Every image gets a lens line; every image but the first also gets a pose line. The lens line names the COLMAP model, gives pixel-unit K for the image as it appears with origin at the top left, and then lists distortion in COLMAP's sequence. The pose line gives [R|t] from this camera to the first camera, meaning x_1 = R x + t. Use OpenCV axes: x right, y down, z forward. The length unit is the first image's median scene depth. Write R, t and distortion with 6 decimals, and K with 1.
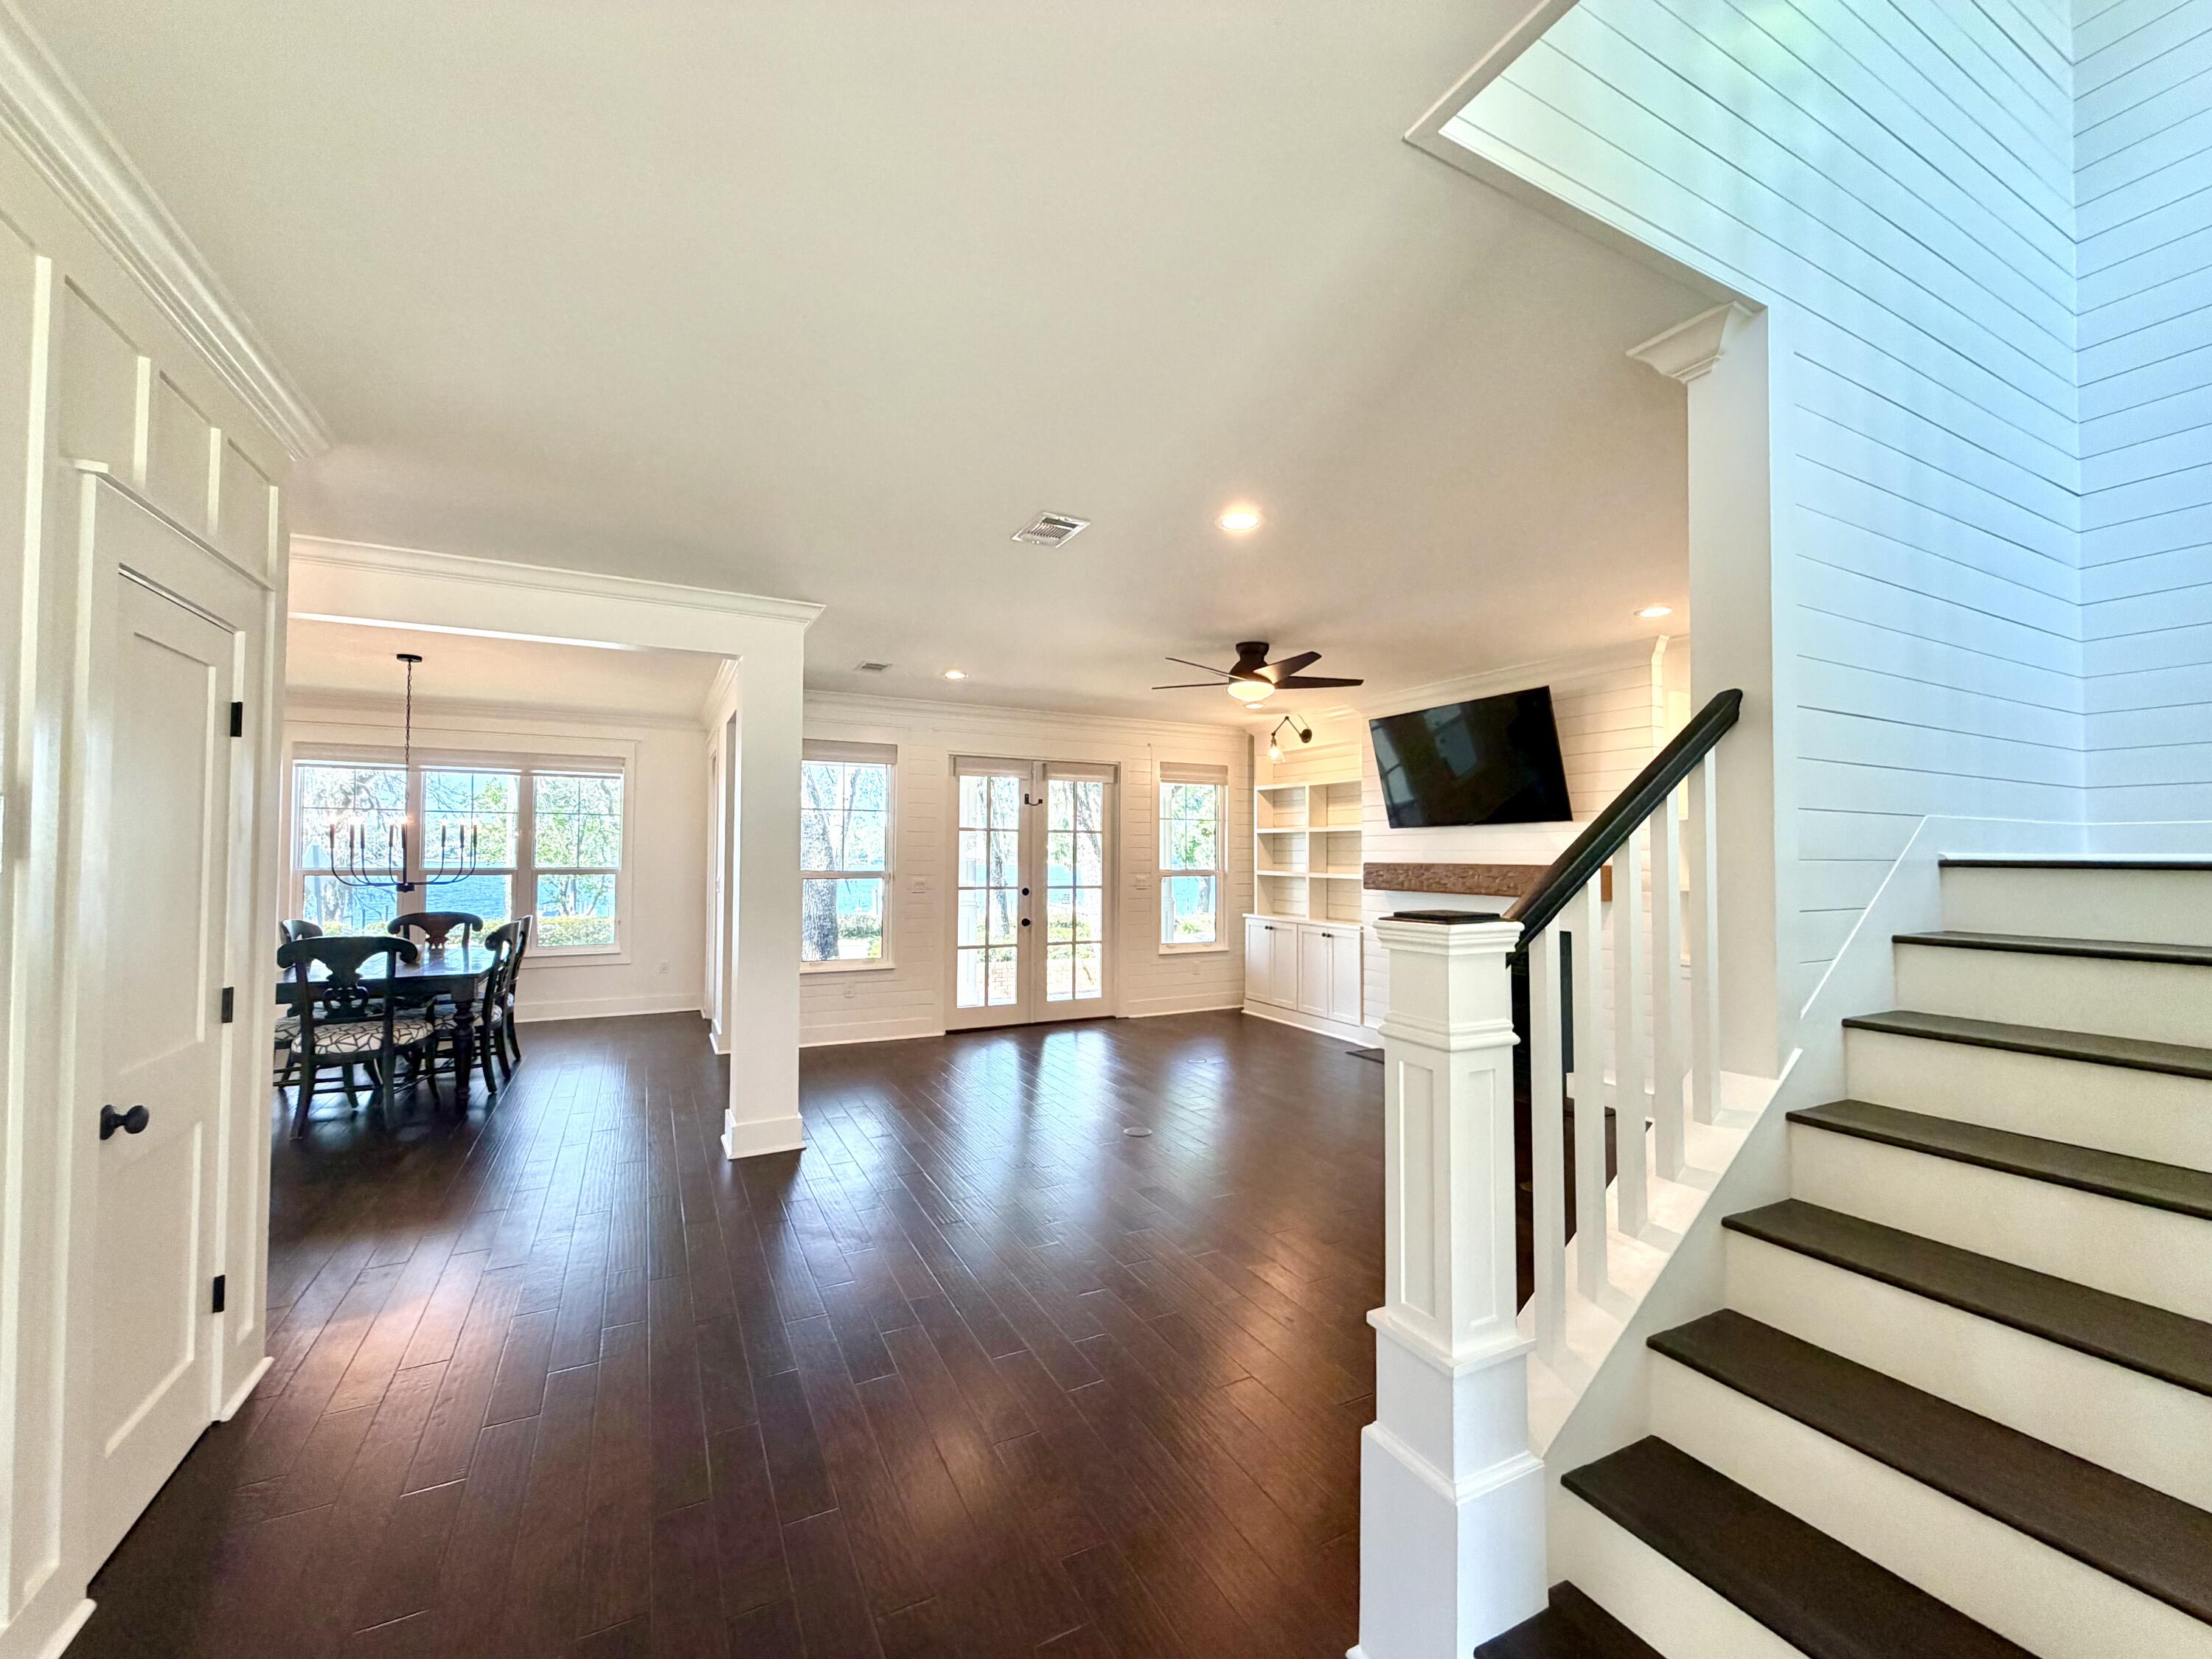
lens RADIAL K [[882.8, 0, 1100.6], [0, 882.8, 829.3], [0, 0, 1]] dist [-0.000791, 0.000356]
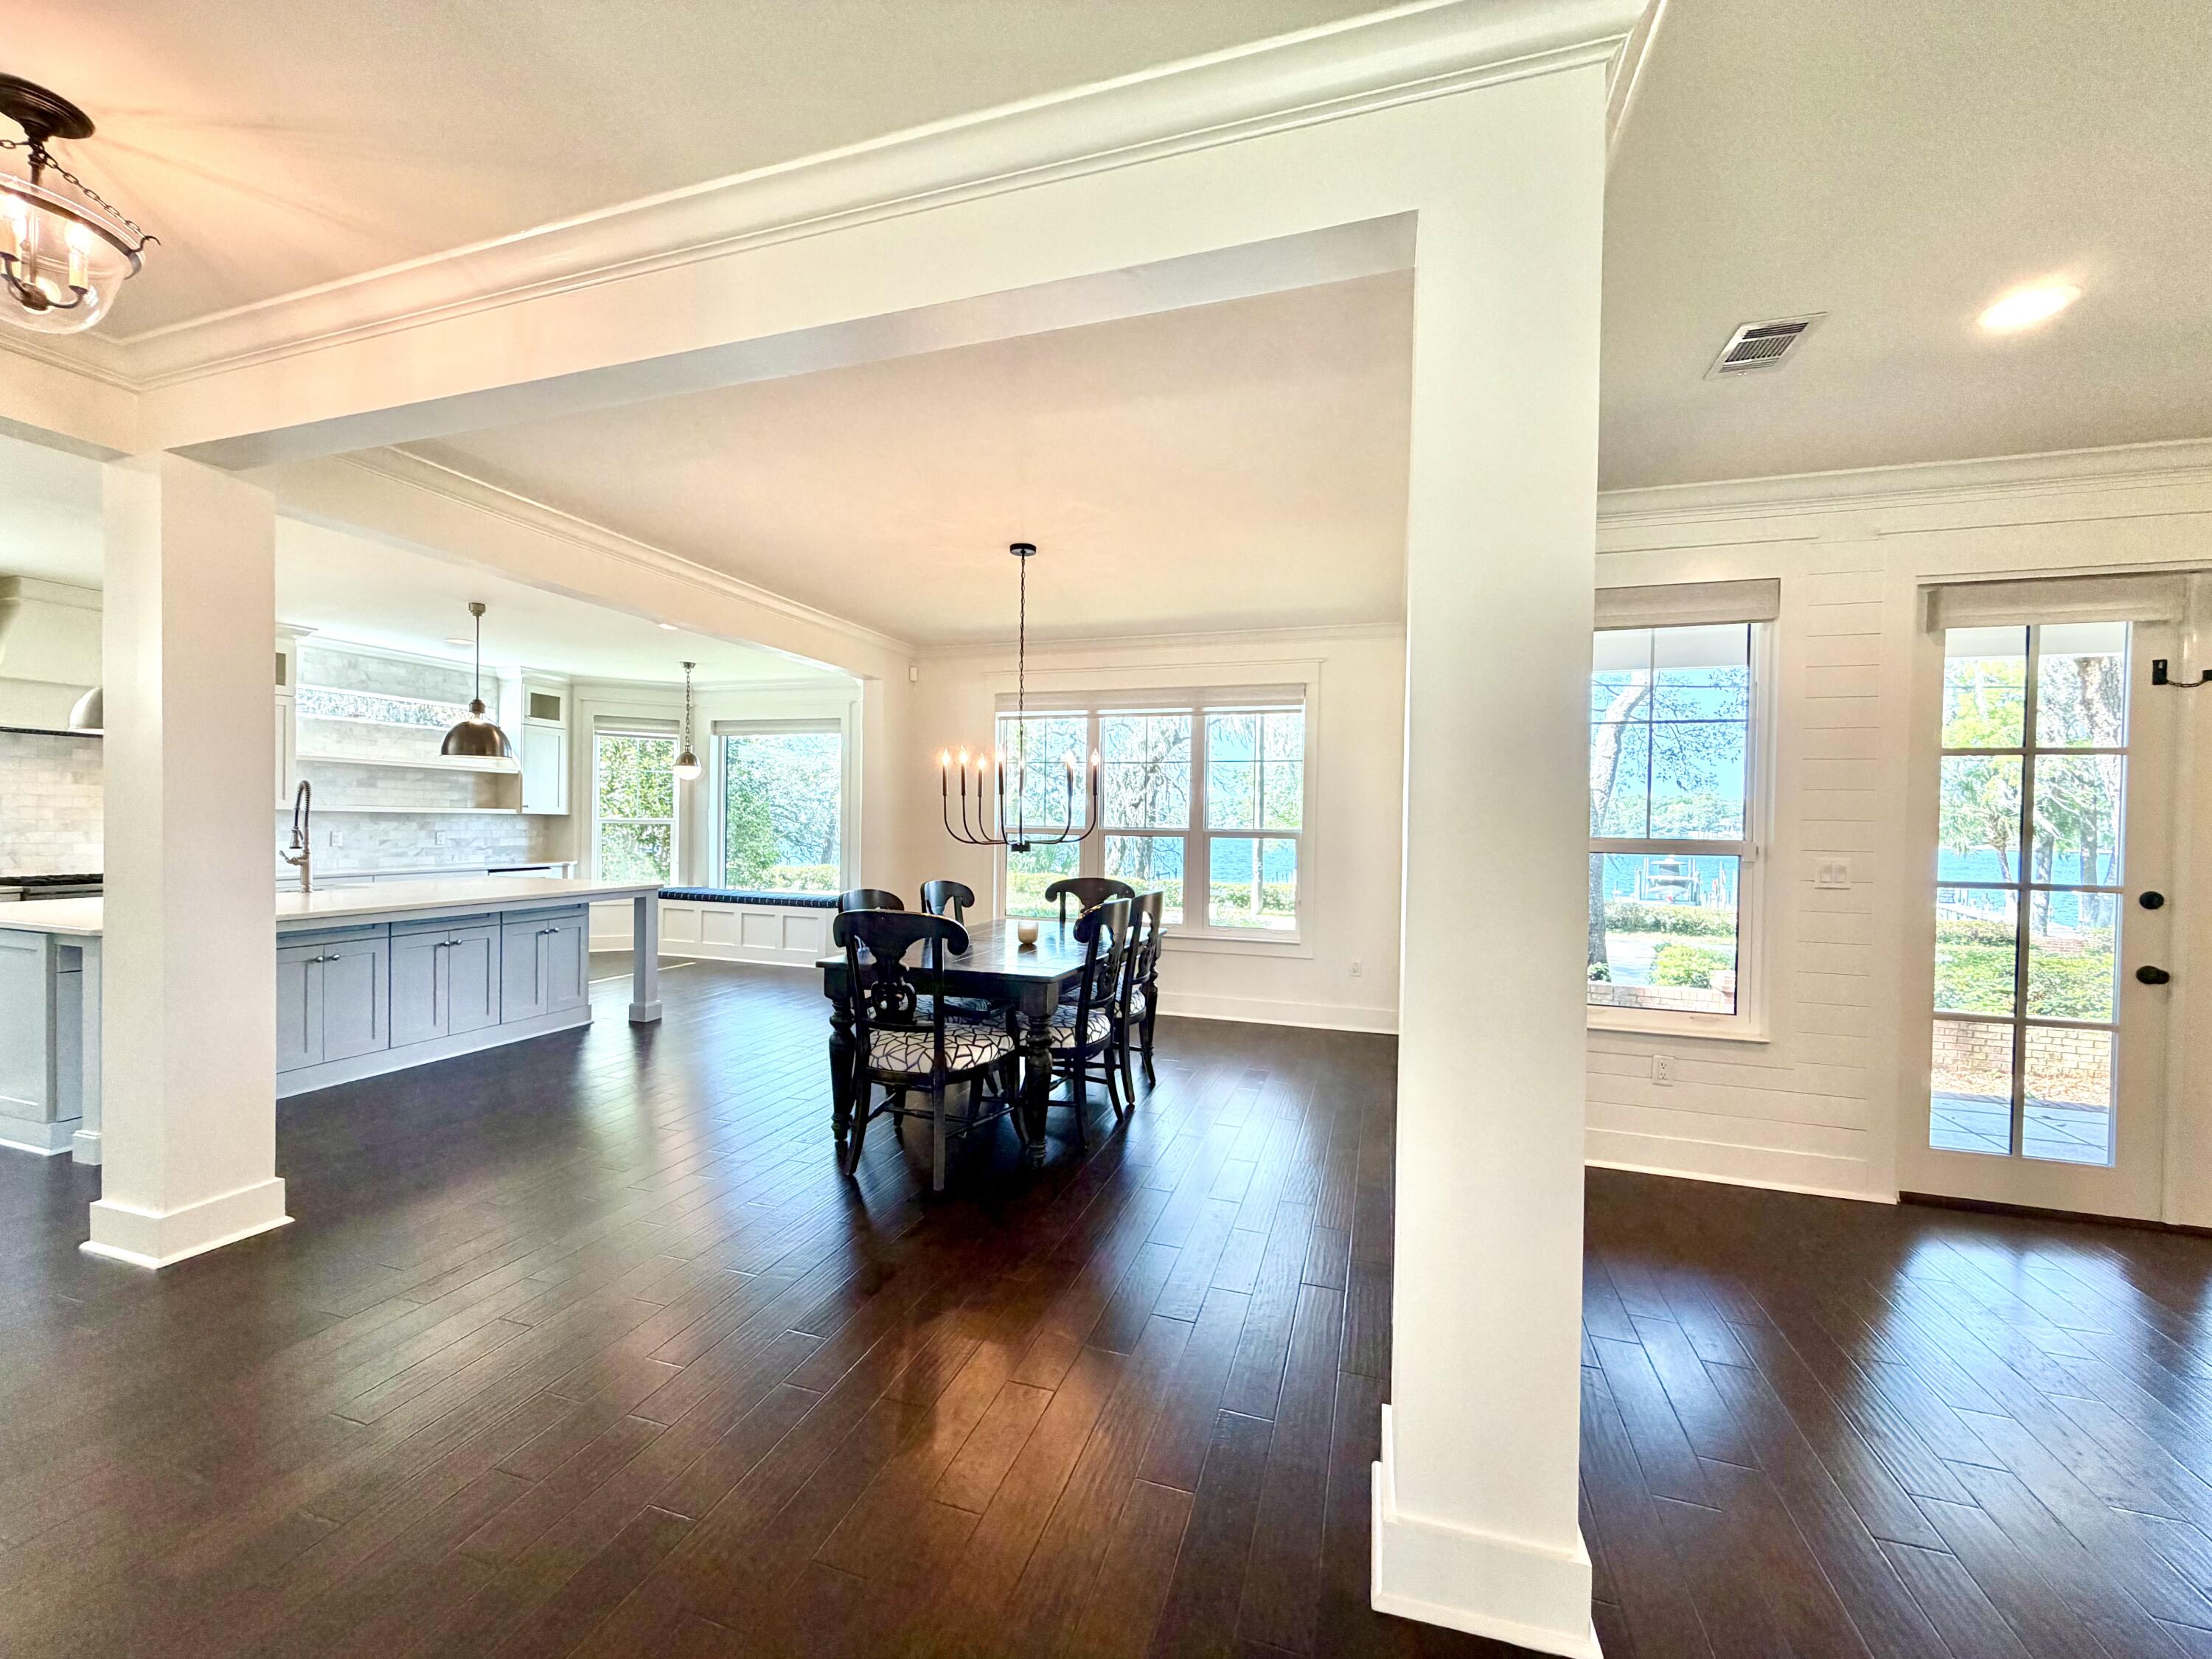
lens RADIAL K [[882.8, 0, 1100.6], [0, 882.8, 829.3], [0, 0, 1]] dist [-0.000791, 0.000356]
pose [[0.701741, 0.012663, -0.712319, -0.142355], [0.008260, 0.999630, 0.025908, 0.024174], [0.712384, -0.024064, 0.701377, 0.388669]]
